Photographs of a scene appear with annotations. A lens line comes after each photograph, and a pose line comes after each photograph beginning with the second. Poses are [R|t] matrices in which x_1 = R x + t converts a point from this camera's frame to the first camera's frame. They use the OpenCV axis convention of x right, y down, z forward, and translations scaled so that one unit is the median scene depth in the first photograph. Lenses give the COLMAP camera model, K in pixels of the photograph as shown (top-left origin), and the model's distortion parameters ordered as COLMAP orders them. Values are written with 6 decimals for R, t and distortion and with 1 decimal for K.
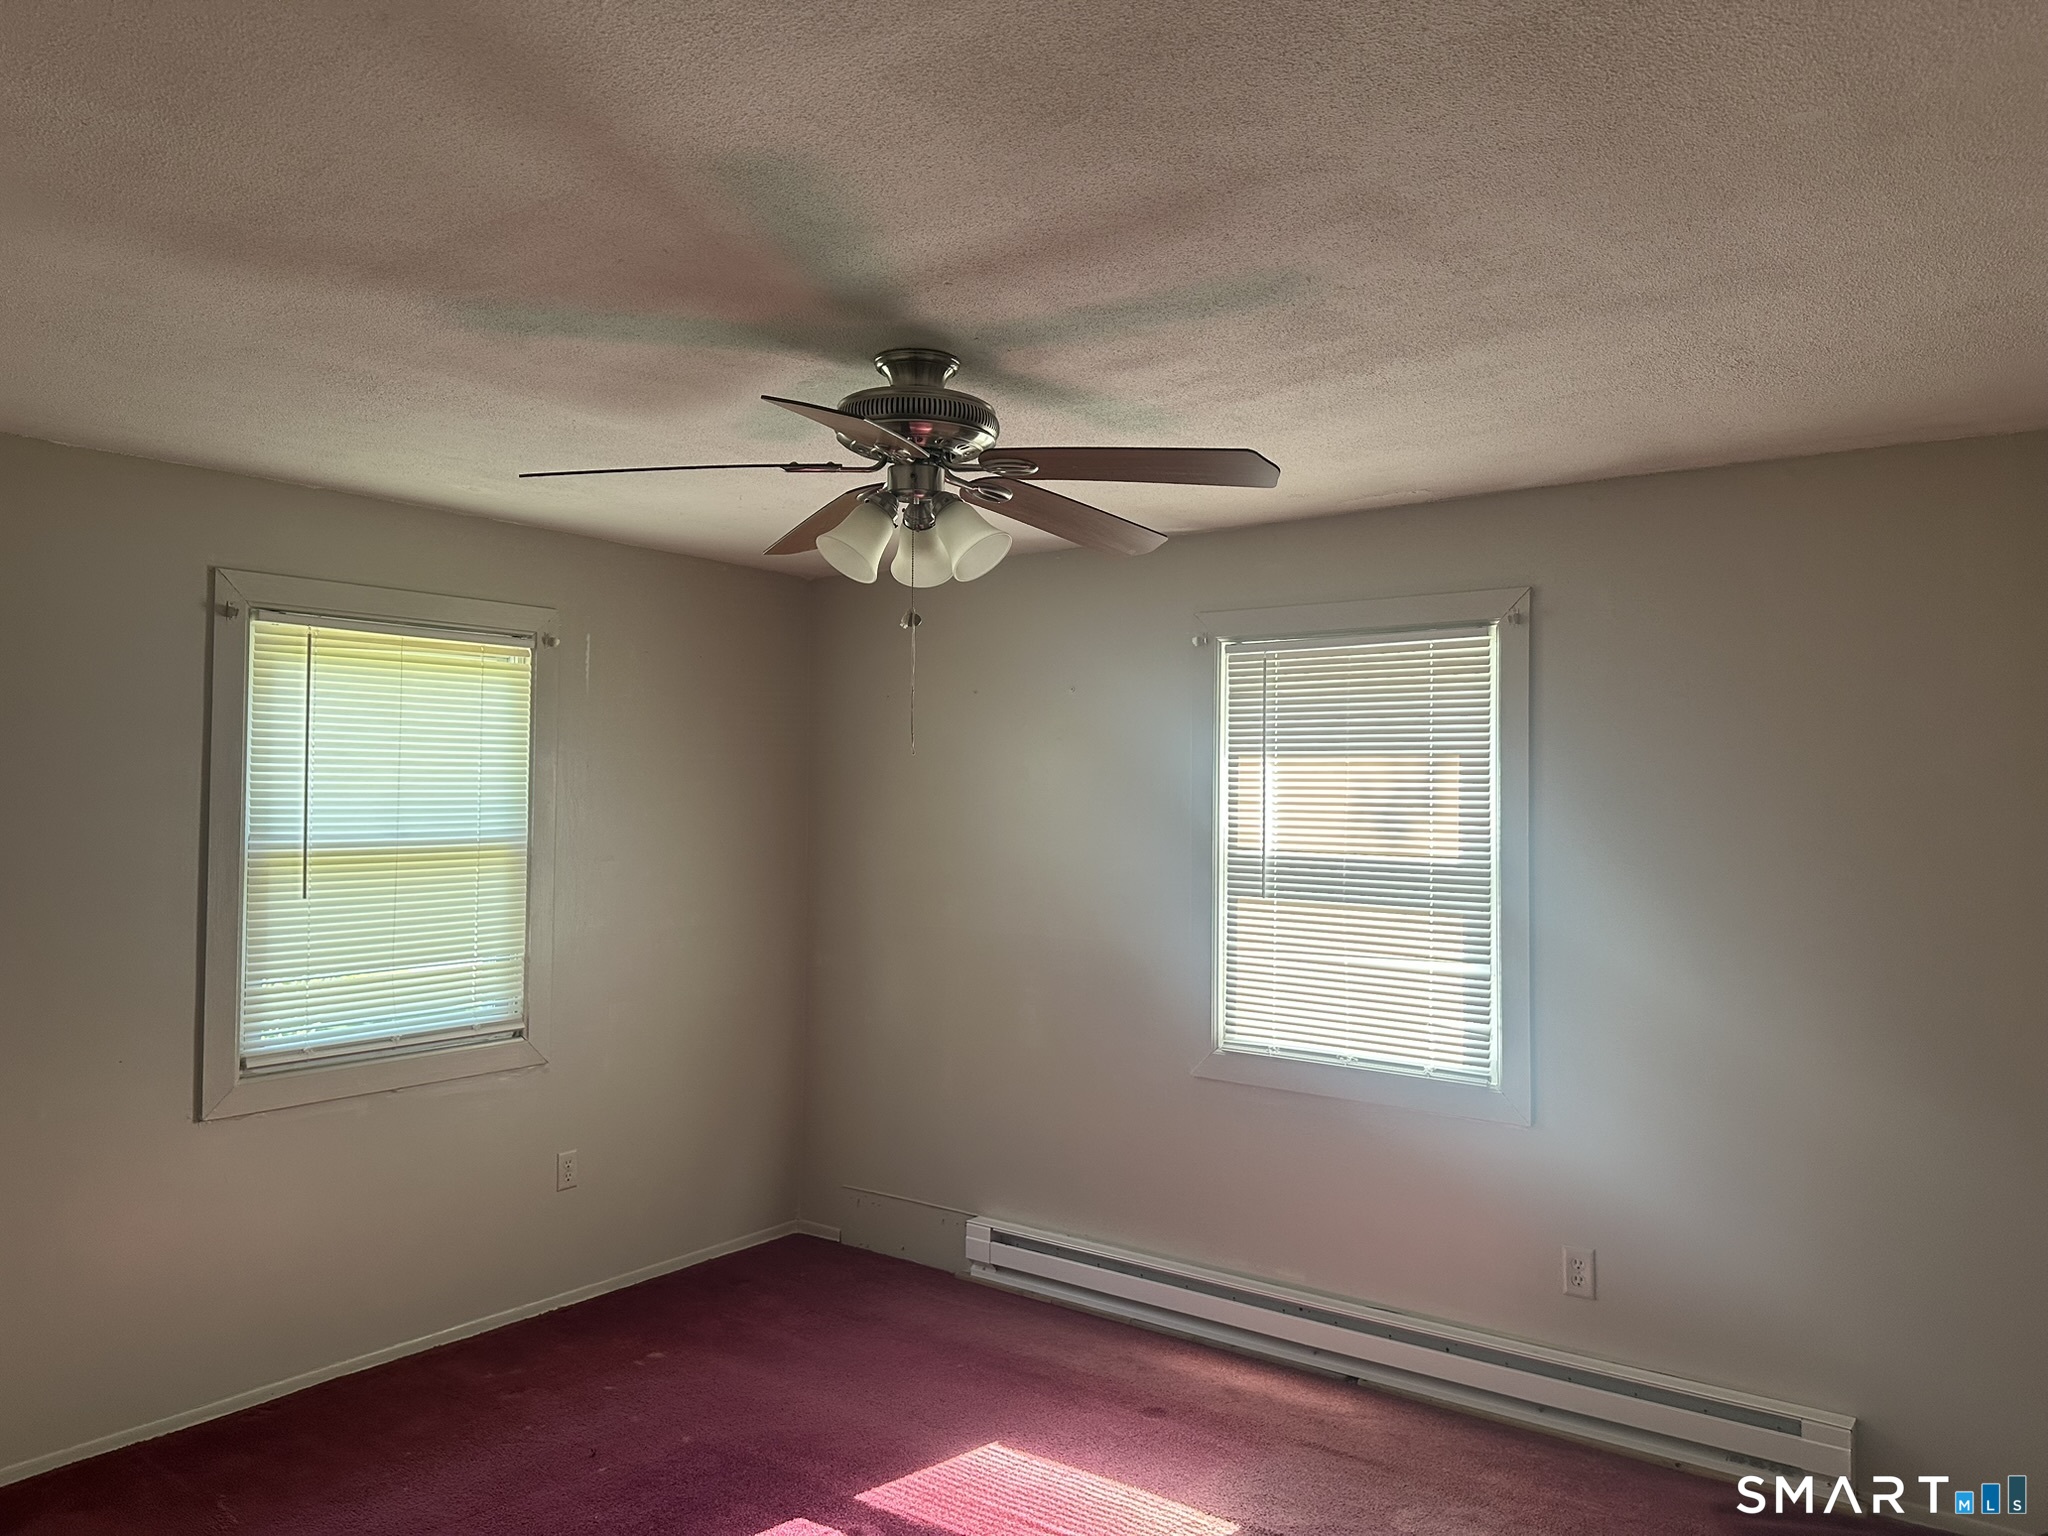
lens RADIAL K [[1425.5, 0, 1024.0], [0, 1425.5, 768.0], [0, 0, 1]] dist [0.129783, -0.229543]
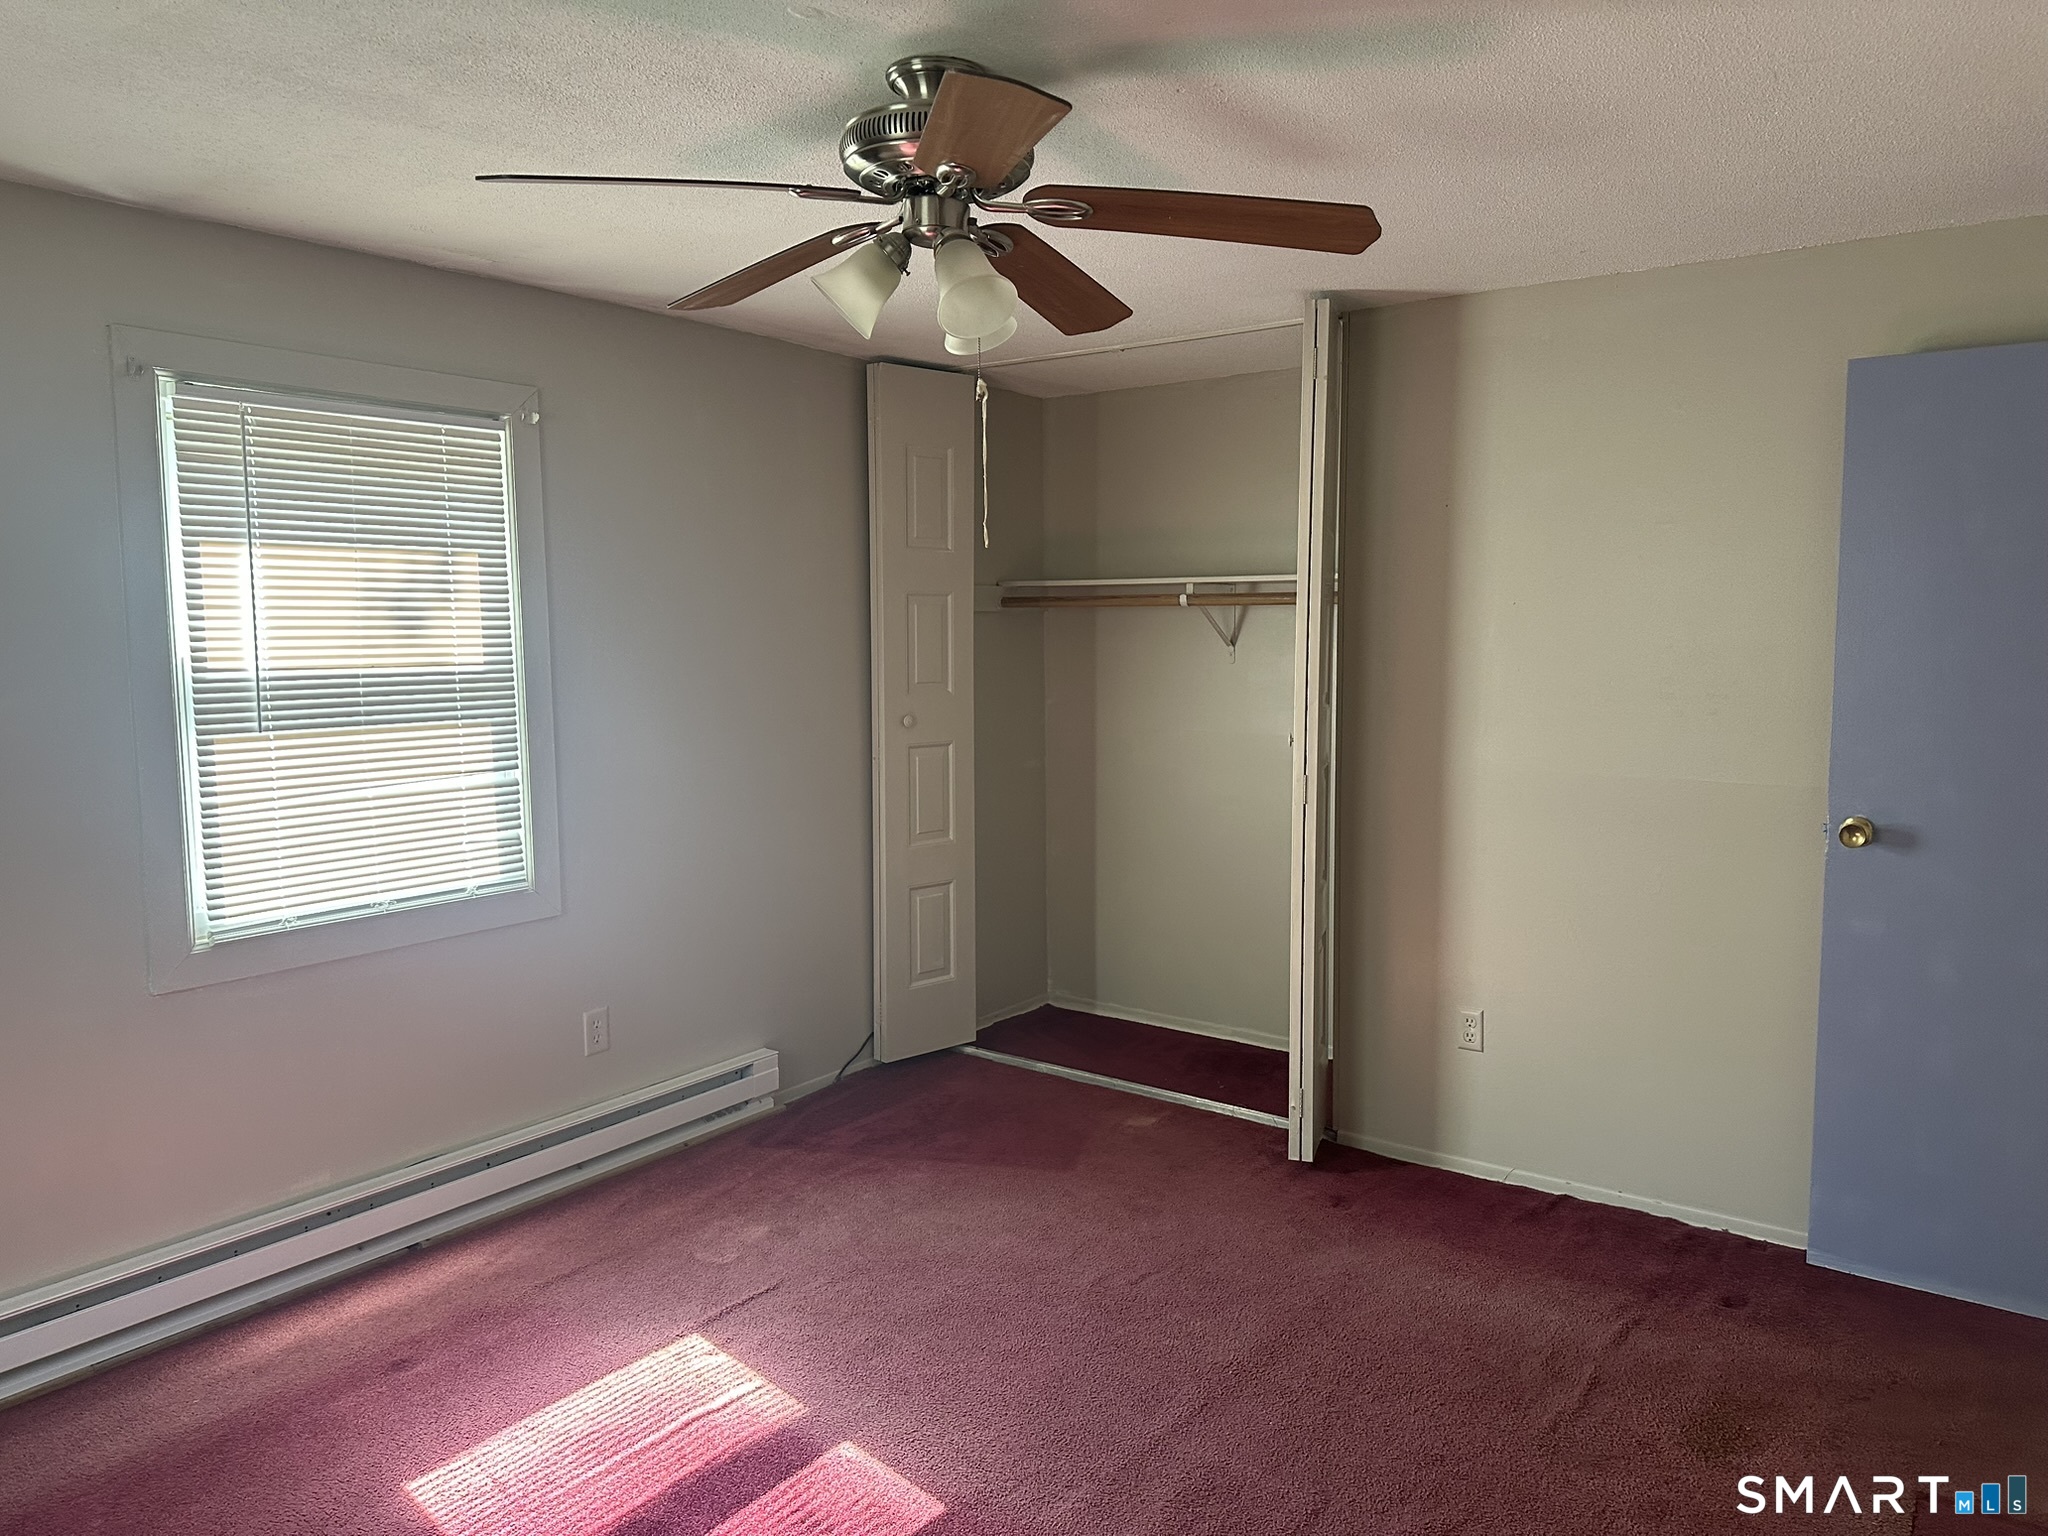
lens RADIAL K [[1456.7, 0, 1030.1], [0, 1456.7, 775.7], [0, 0, 1]] dist [-0.023357, -0.003340]
pose [[-0.031943, -0.114352, 0.992927, -0.651511], [-0.017227, 0.993349, 0.113846, 0.019920], [-0.999341, -0.013469, -0.033700, 0.652196]]
